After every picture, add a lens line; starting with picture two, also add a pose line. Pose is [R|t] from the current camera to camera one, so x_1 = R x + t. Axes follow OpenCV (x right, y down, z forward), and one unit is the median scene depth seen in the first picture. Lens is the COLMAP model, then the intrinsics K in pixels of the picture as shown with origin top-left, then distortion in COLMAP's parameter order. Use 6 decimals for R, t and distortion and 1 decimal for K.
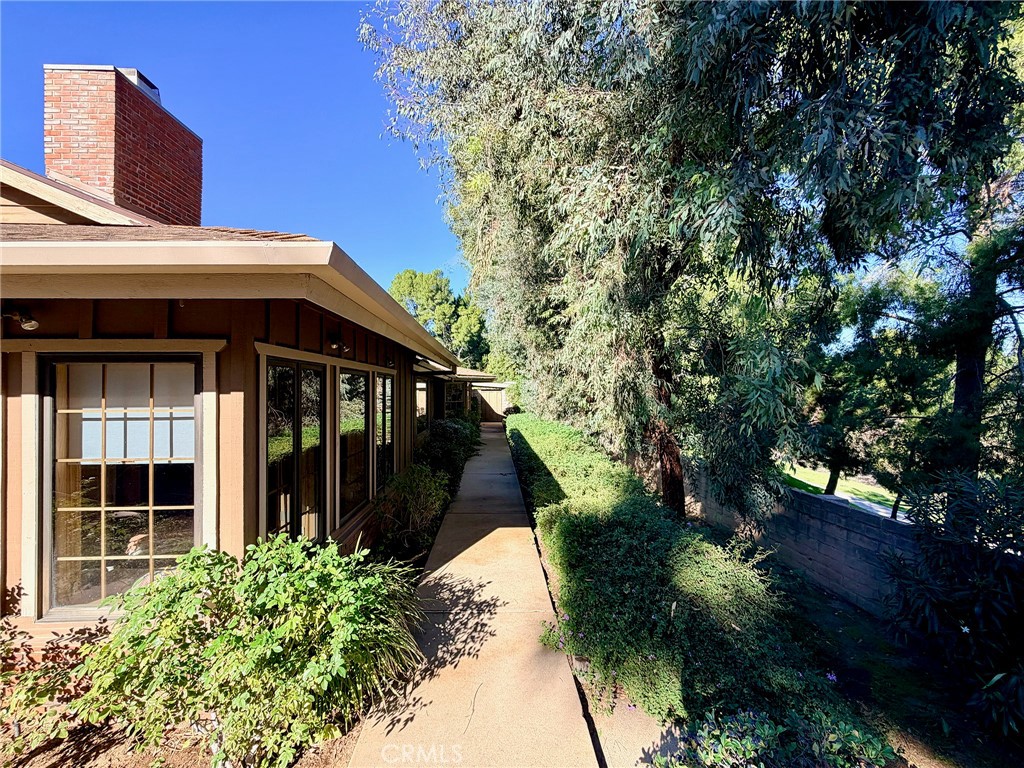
lens RADIAL K [[405.7, 0, 511.6], [0, 405.7, 385.1], [0, 0, 1]] dist [0.000479, 0.000040]
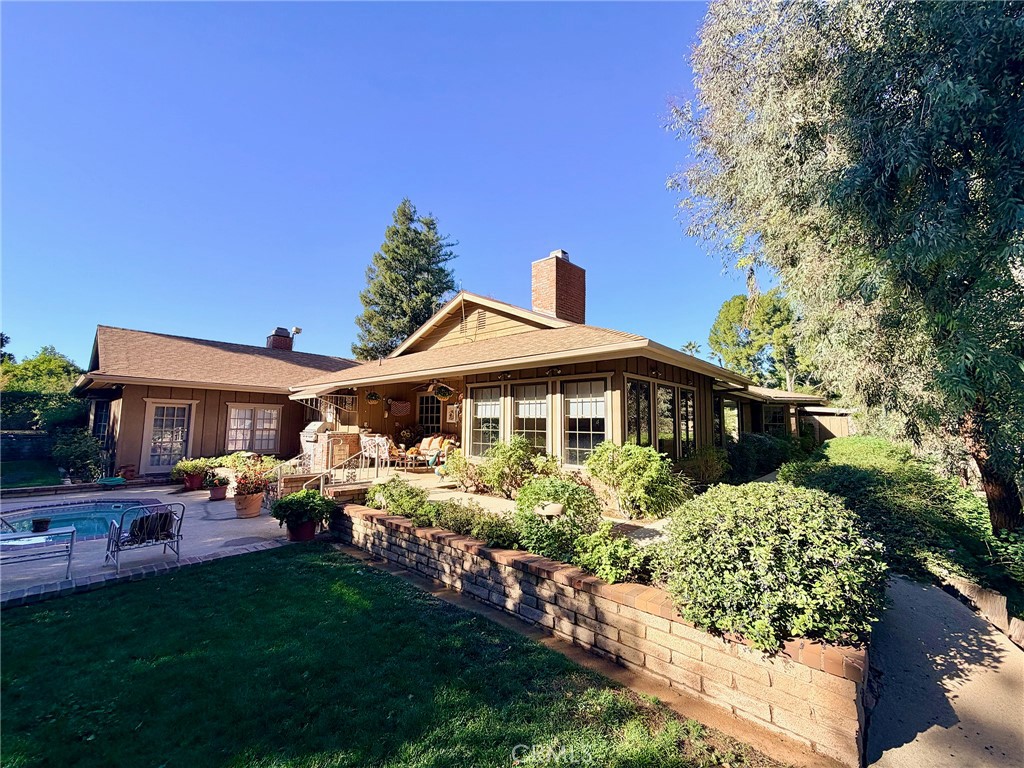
lens RADIAL K [[405.7, 0, 509.8], [0, 405.7, 383.5], [0, 0, 1]] dist [0.000479, 0.000040]
pose [[0.712311, -0.057926, -0.699469, 0.359232], [-0.004165, 0.996222, -0.086743, 0.104541], [0.701851, 0.064701, 0.709379, -0.724067]]
